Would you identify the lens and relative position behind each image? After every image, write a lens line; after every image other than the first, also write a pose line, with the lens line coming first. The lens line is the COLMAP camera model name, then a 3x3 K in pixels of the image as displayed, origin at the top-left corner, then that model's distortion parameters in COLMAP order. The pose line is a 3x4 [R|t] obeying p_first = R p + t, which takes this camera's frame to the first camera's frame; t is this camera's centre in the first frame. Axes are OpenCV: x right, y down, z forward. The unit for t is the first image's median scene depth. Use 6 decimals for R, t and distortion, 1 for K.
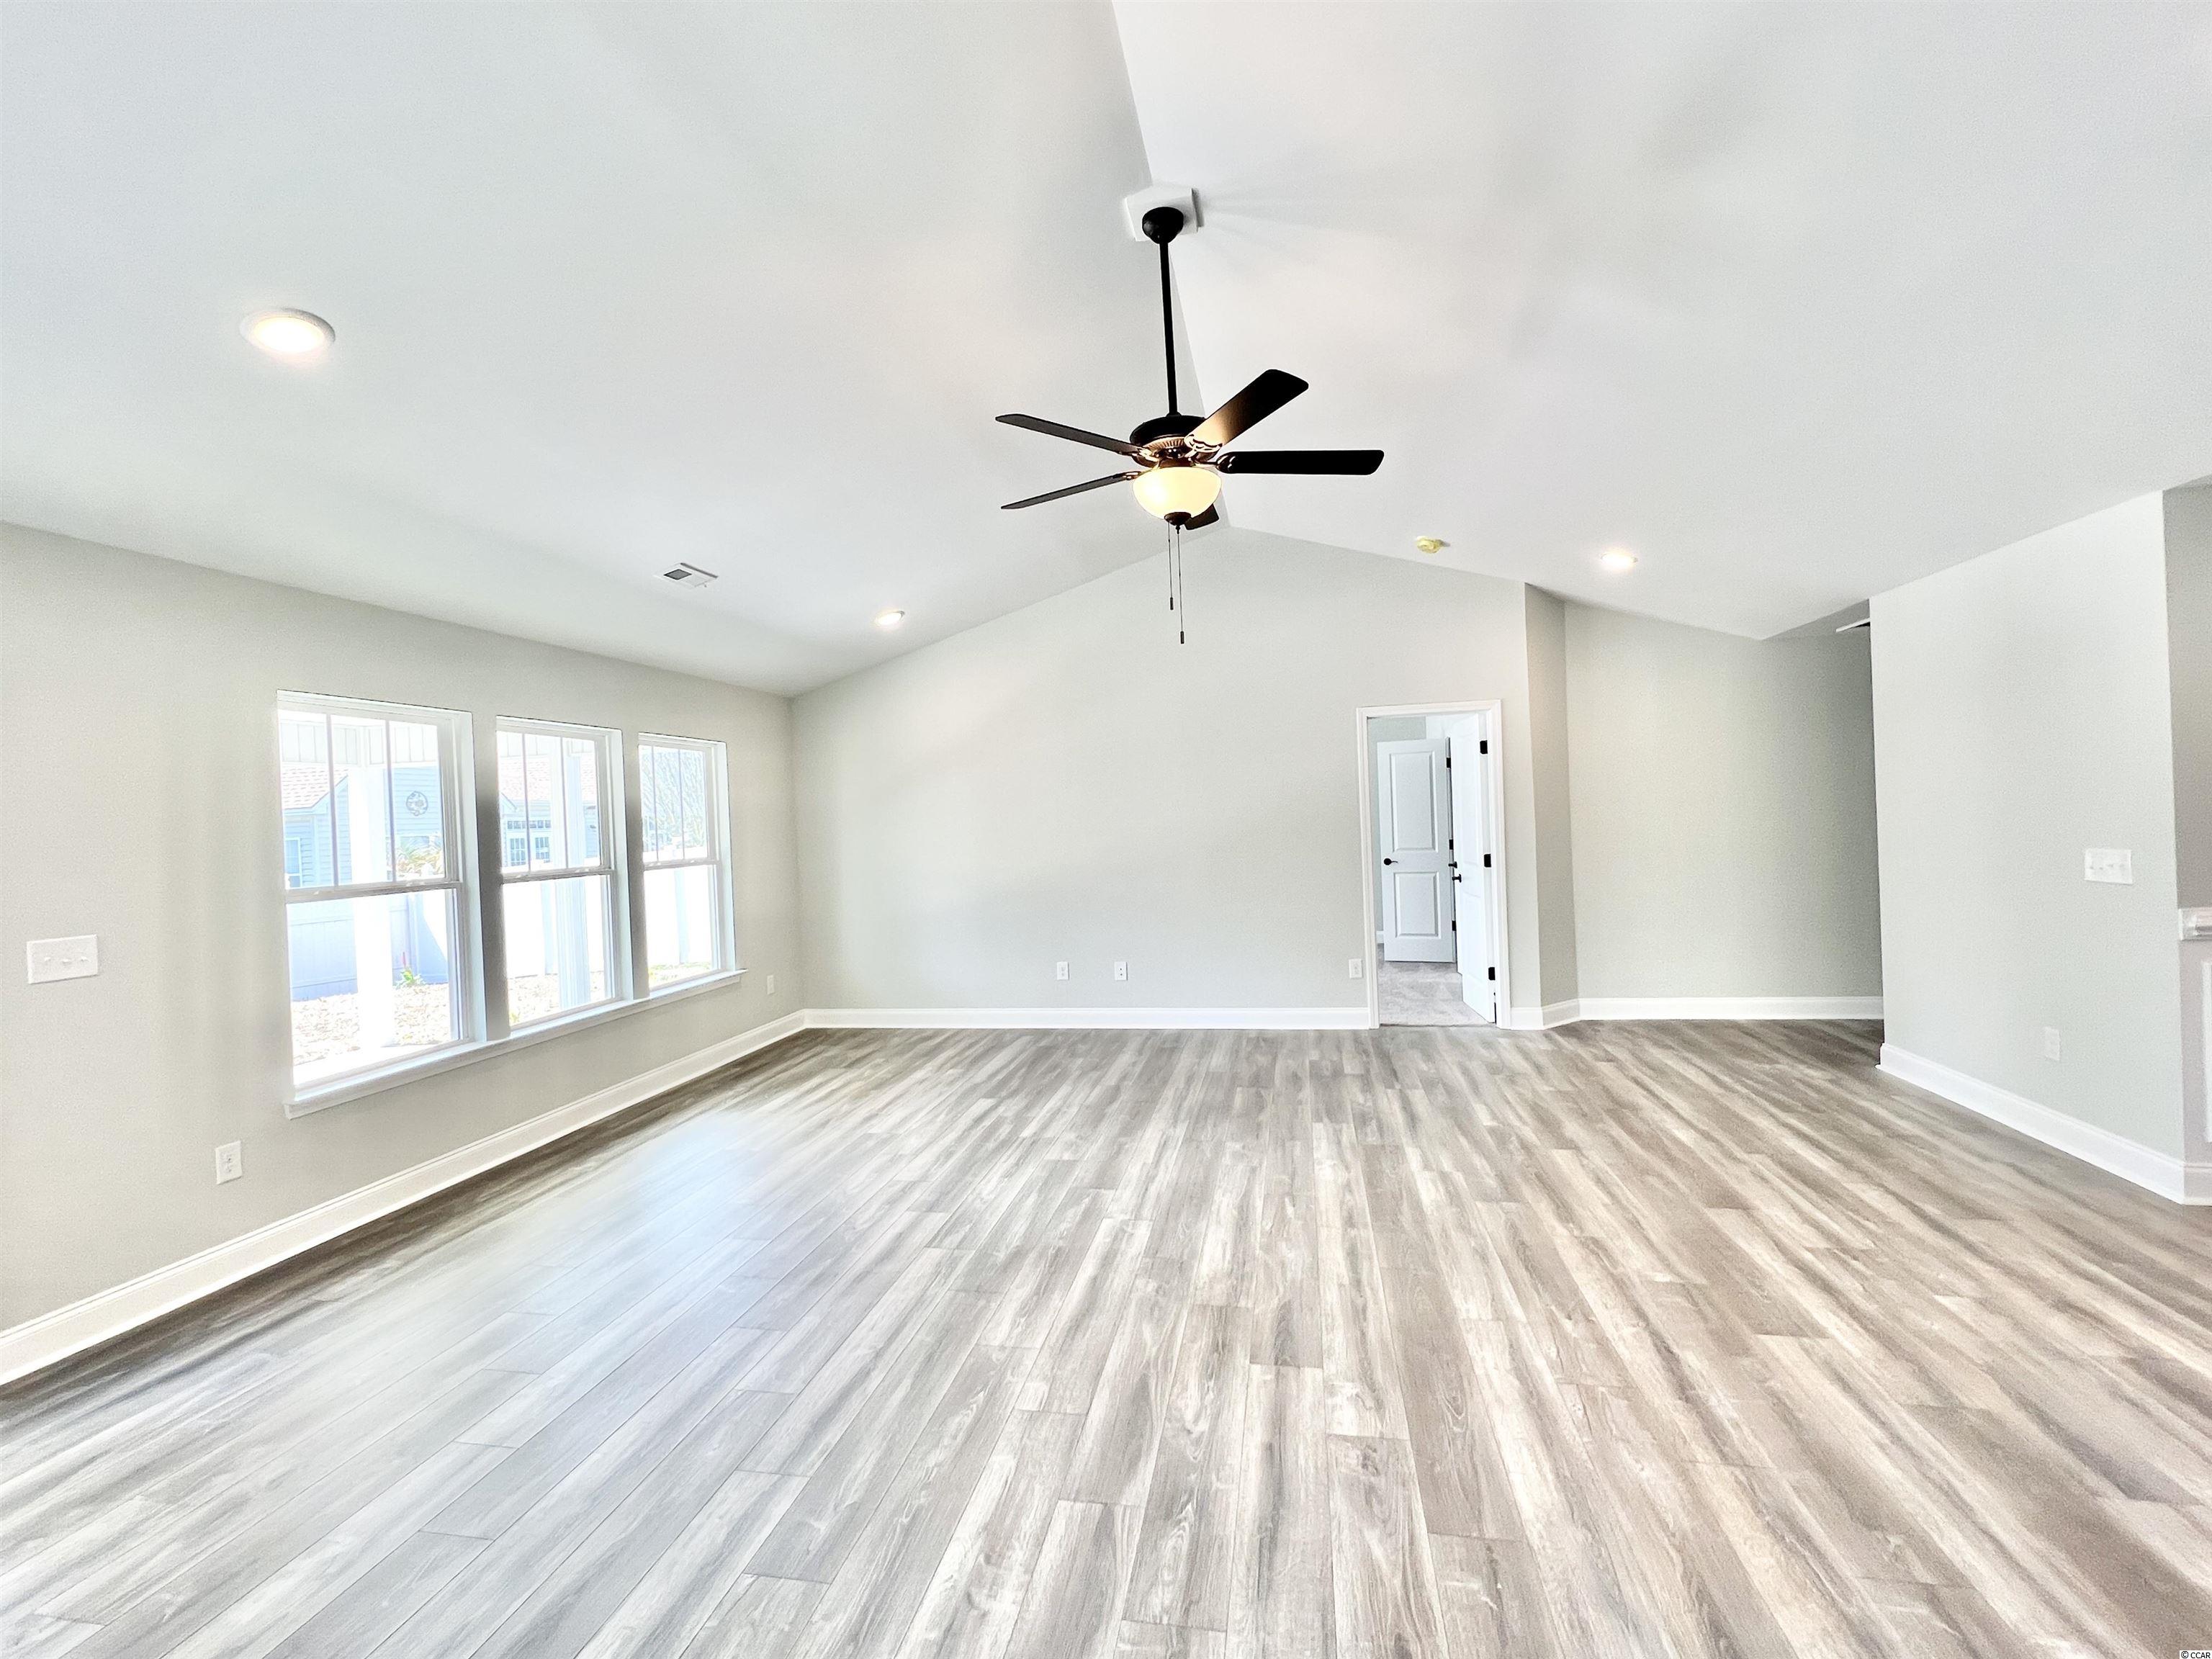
lens RADIAL K [[1008.8, 0, 1101.0], [0, 1008.8, 828.7], [0, 0, 1]] dist [0.004038, -0.001275]
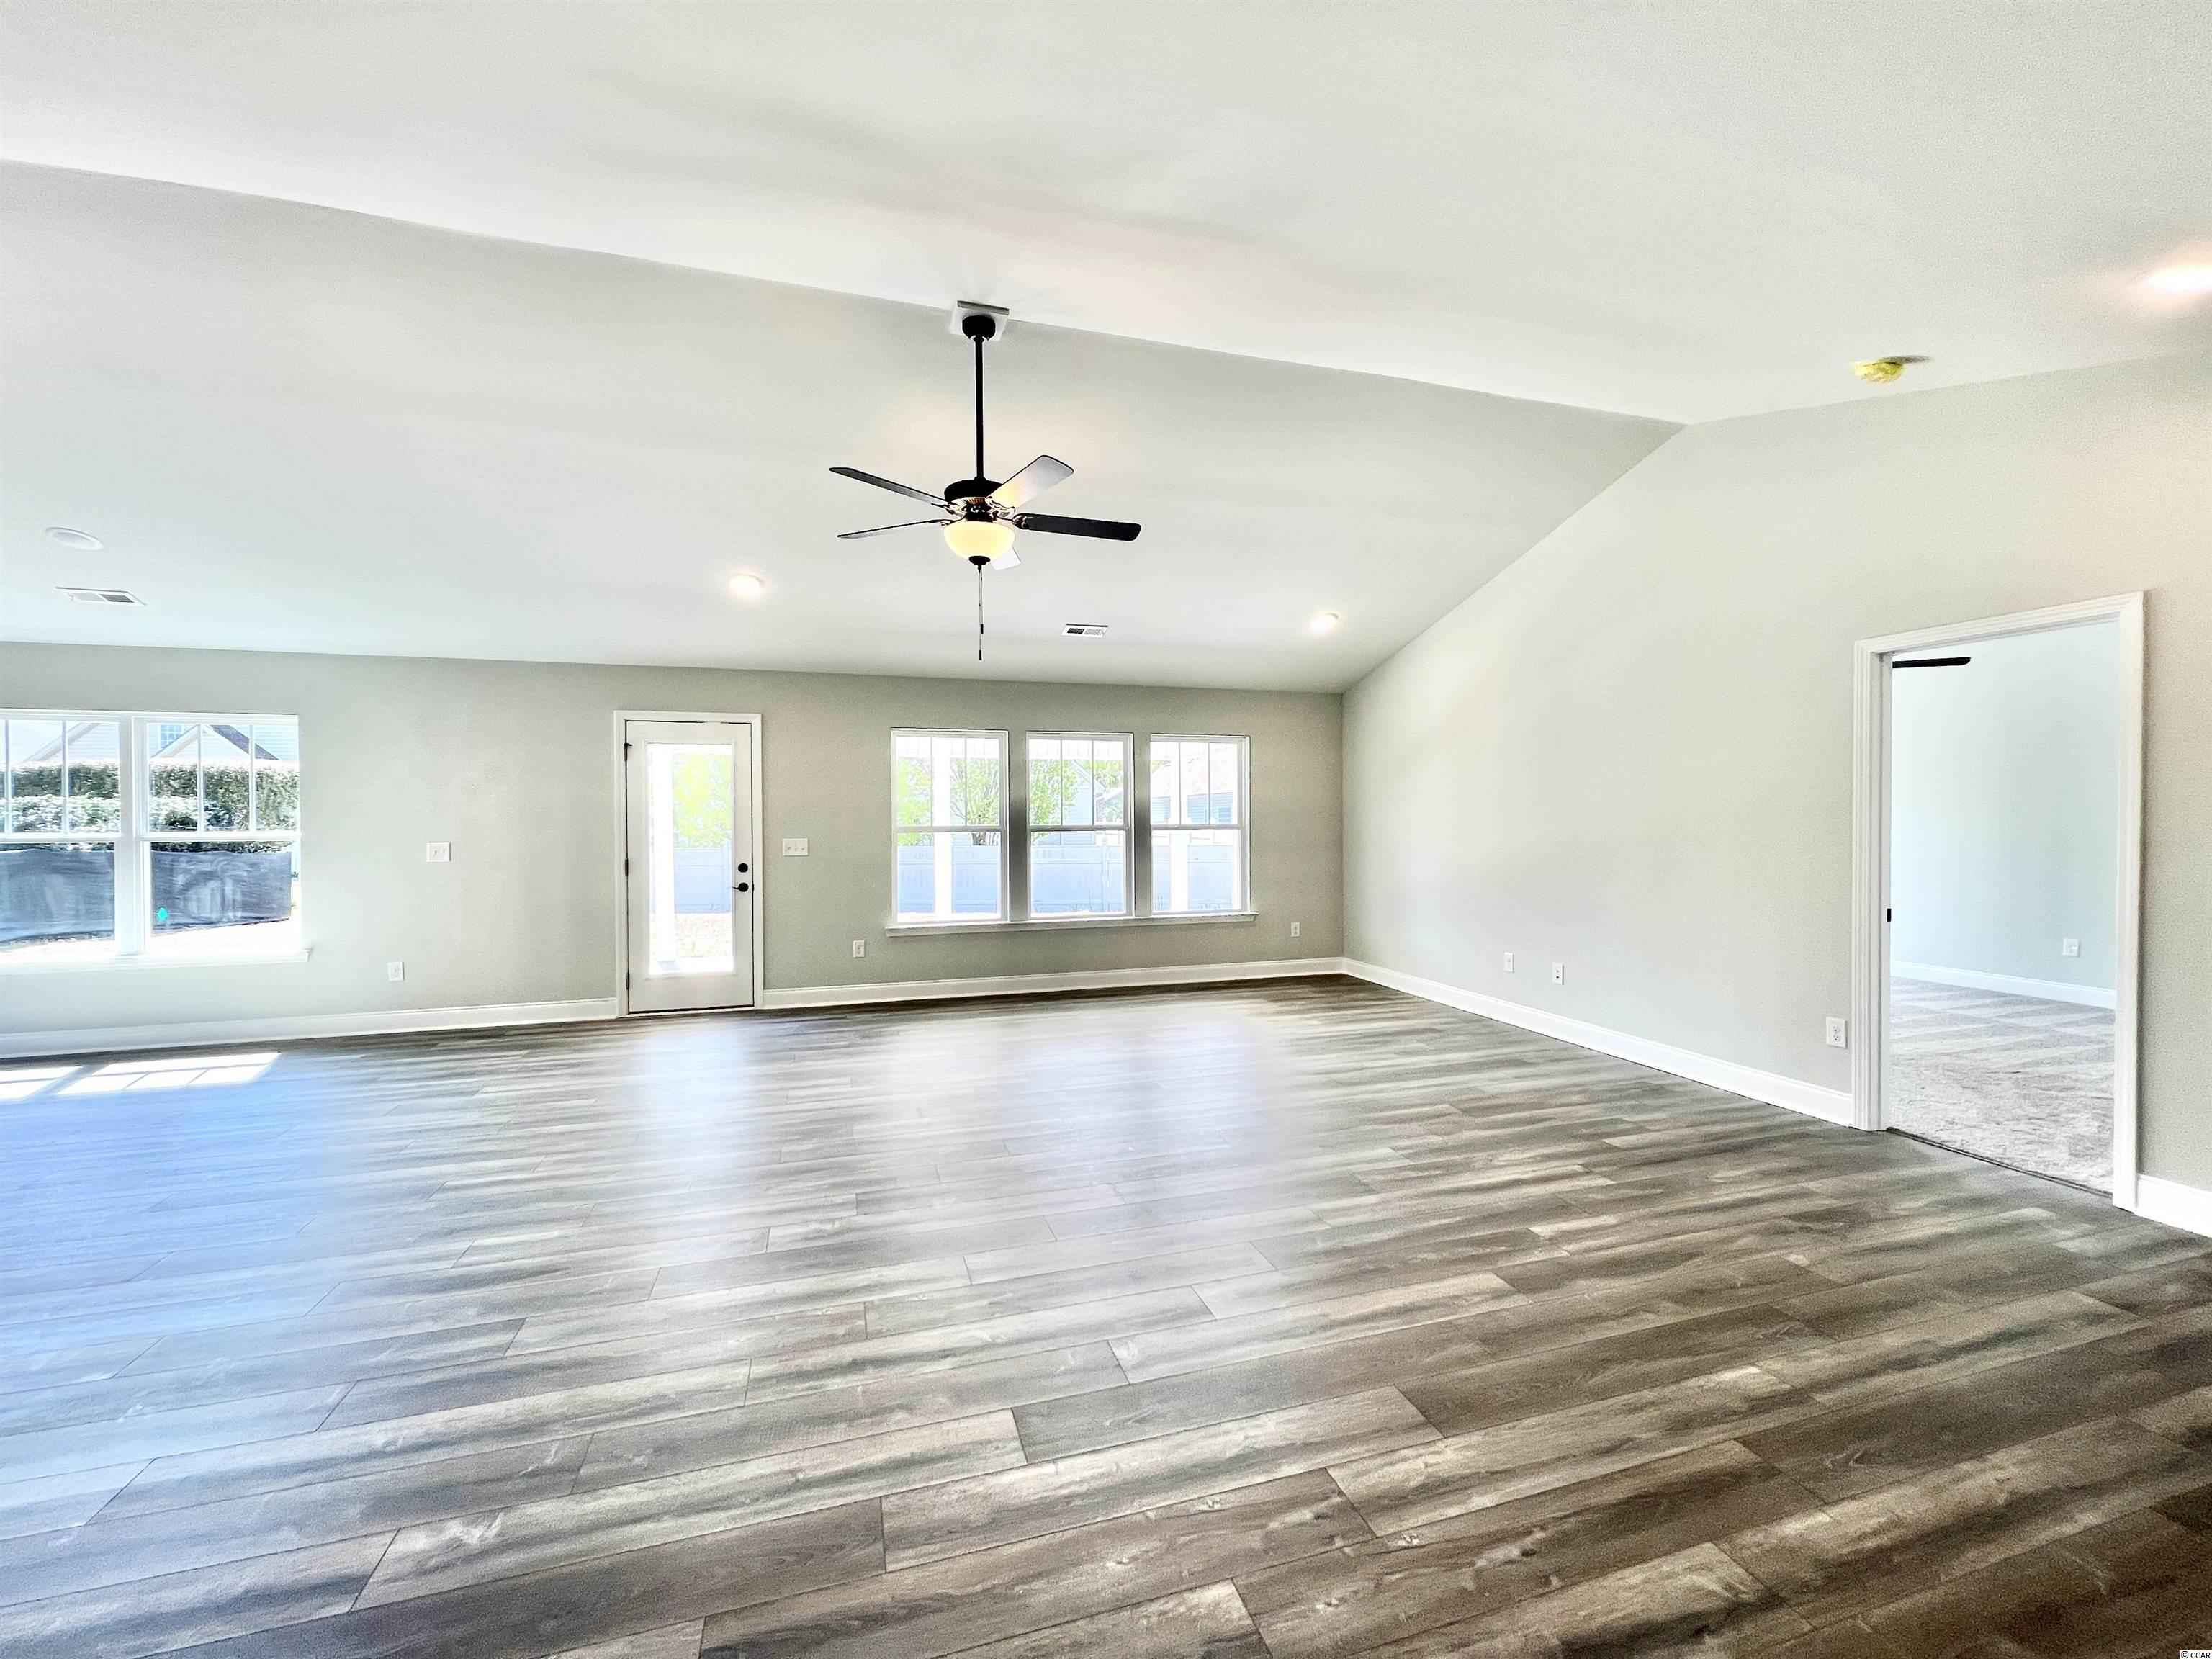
lens RADIAL K [[890.8, 0, 1100.4], [0, 890.8, 829.4], [0, 0, 1]] dist [-0.001697, 0.000860]
pose [[0.463789, 0.048419, -0.884622, 0.866268], [-0.020842, 0.998825, 0.043743, -0.017991], [0.885701, -0.001851, 0.464253, 0.466953]]
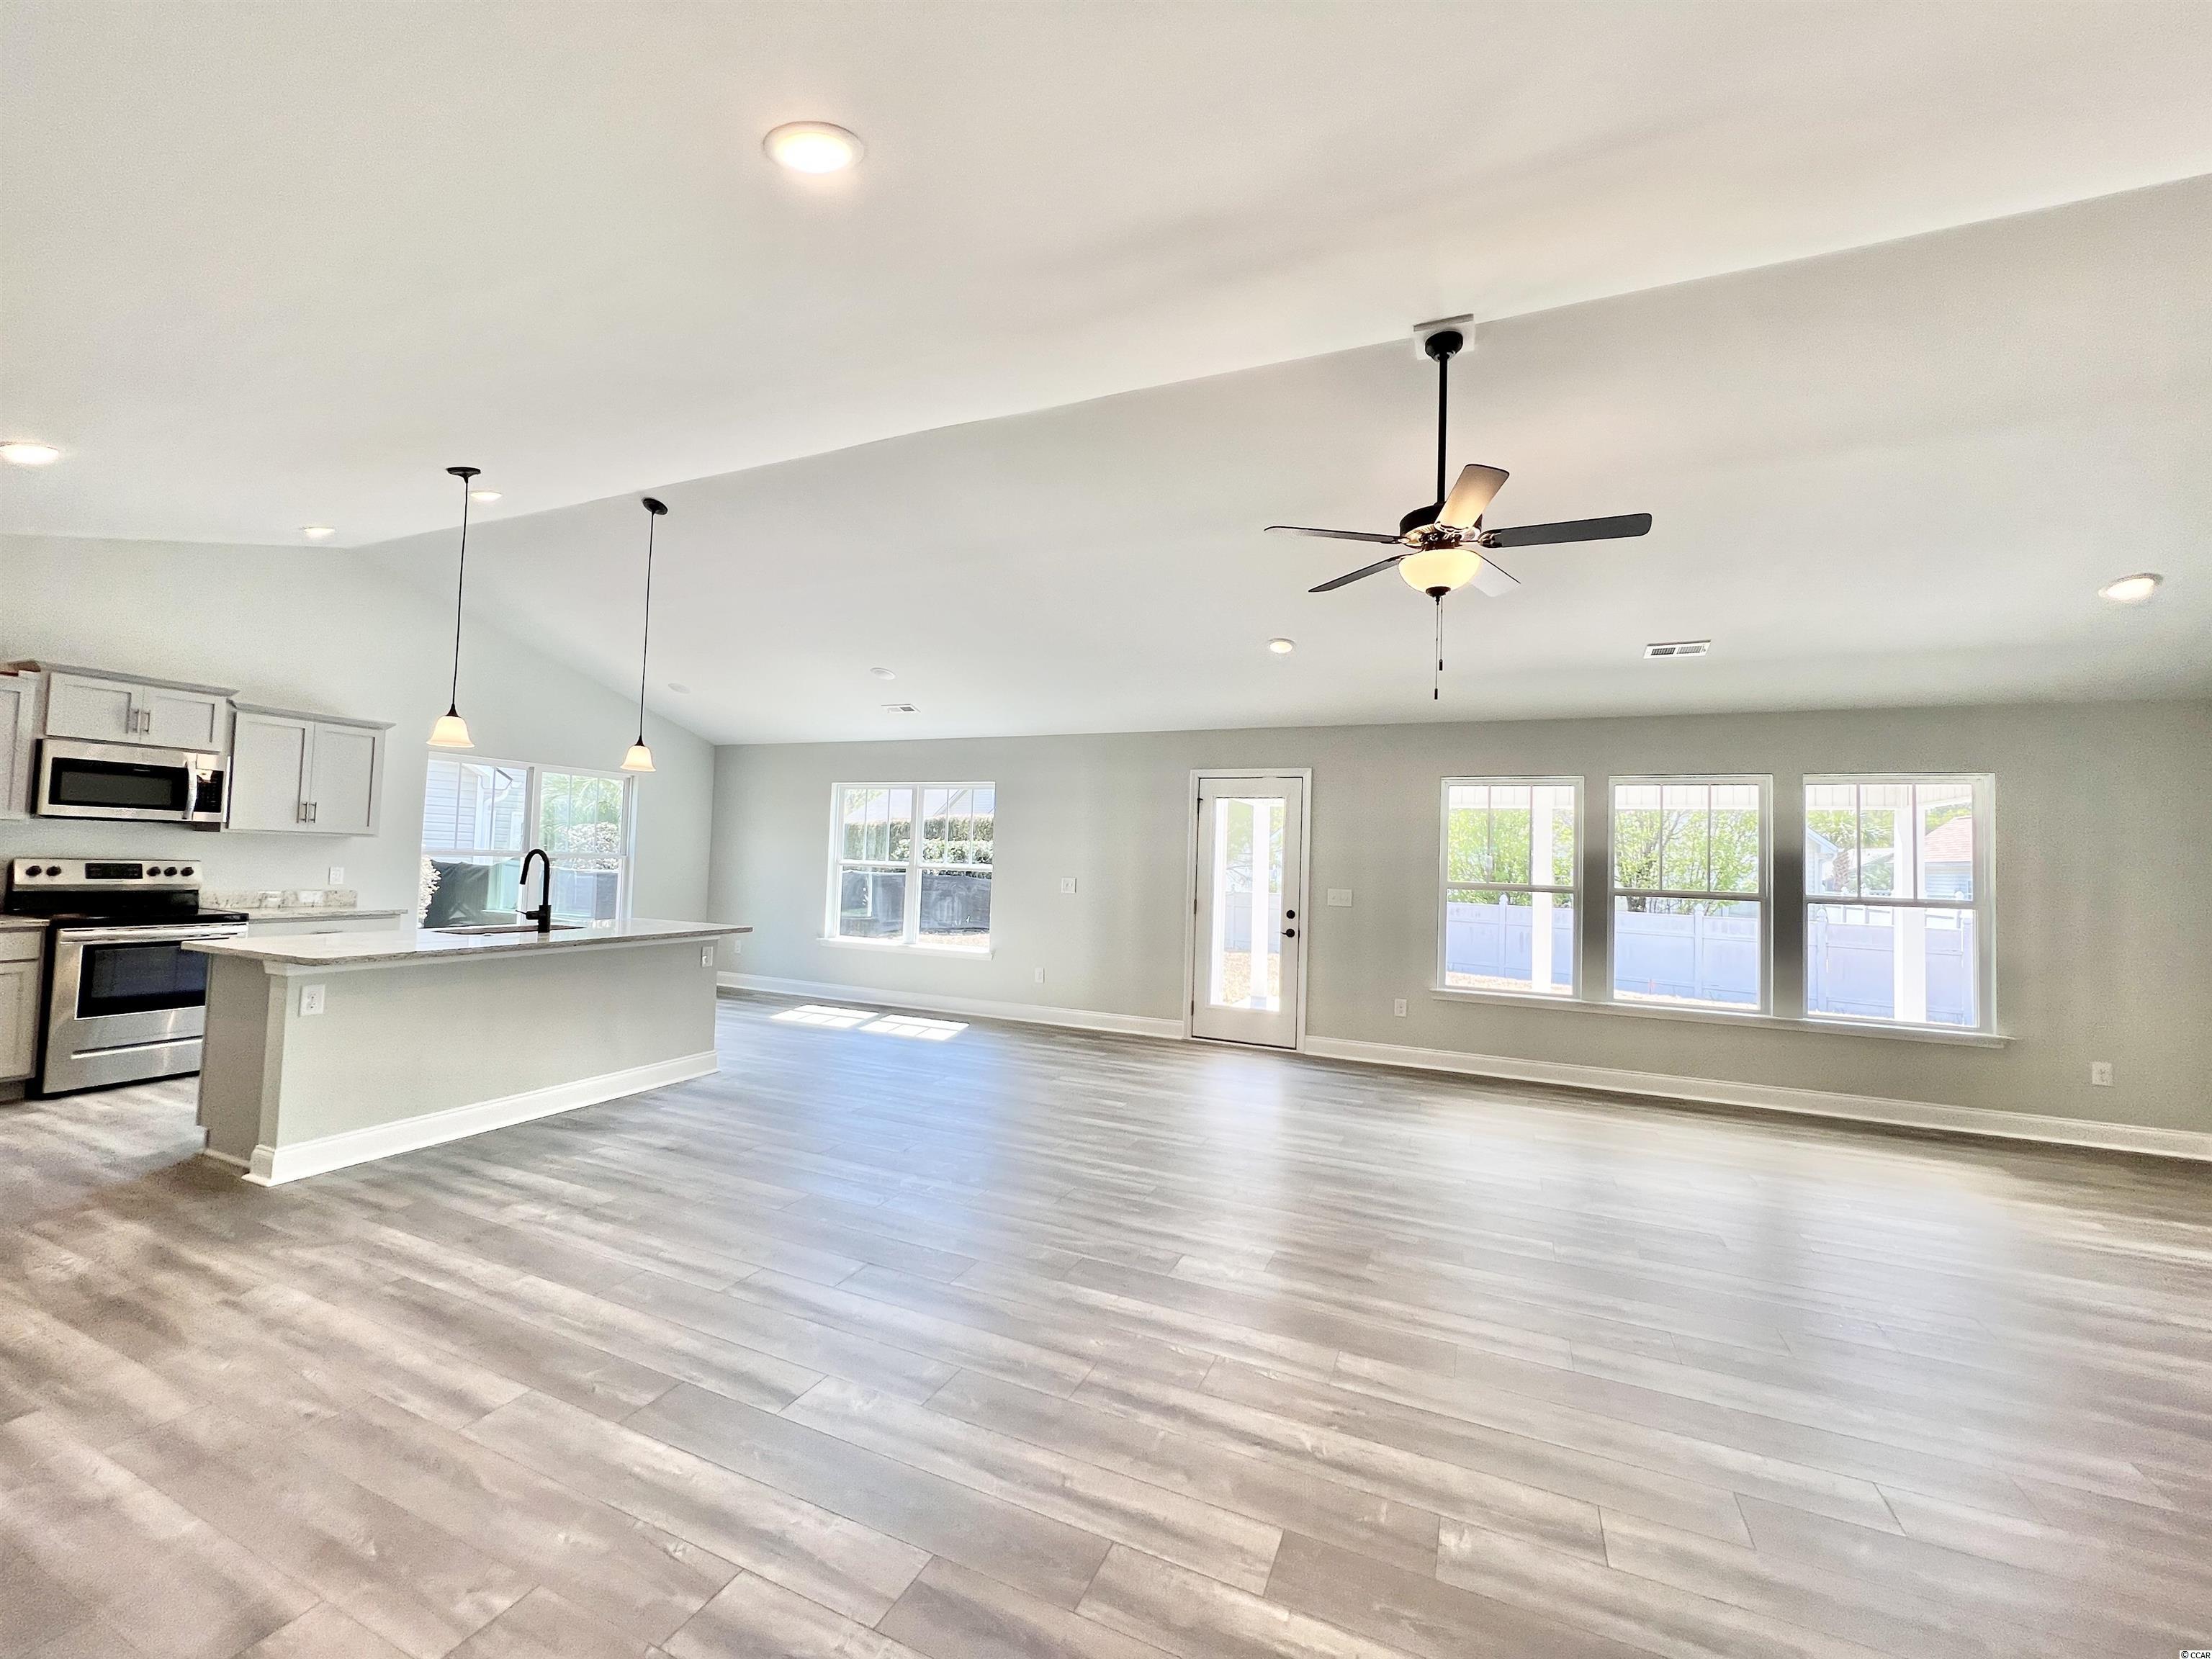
lens RADIAL K [[890.8, 0, 1093.0], [0, 890.8, 823.9], [0, 0, 1]] dist [-0.001697, 0.000860]
pose [[-0.228755, -0.010487, -0.973428, 0.875139], [-0.033165, 0.999445, -0.002973, -0.018502], [0.972919, 0.031604, -0.228976, 0.649397]]
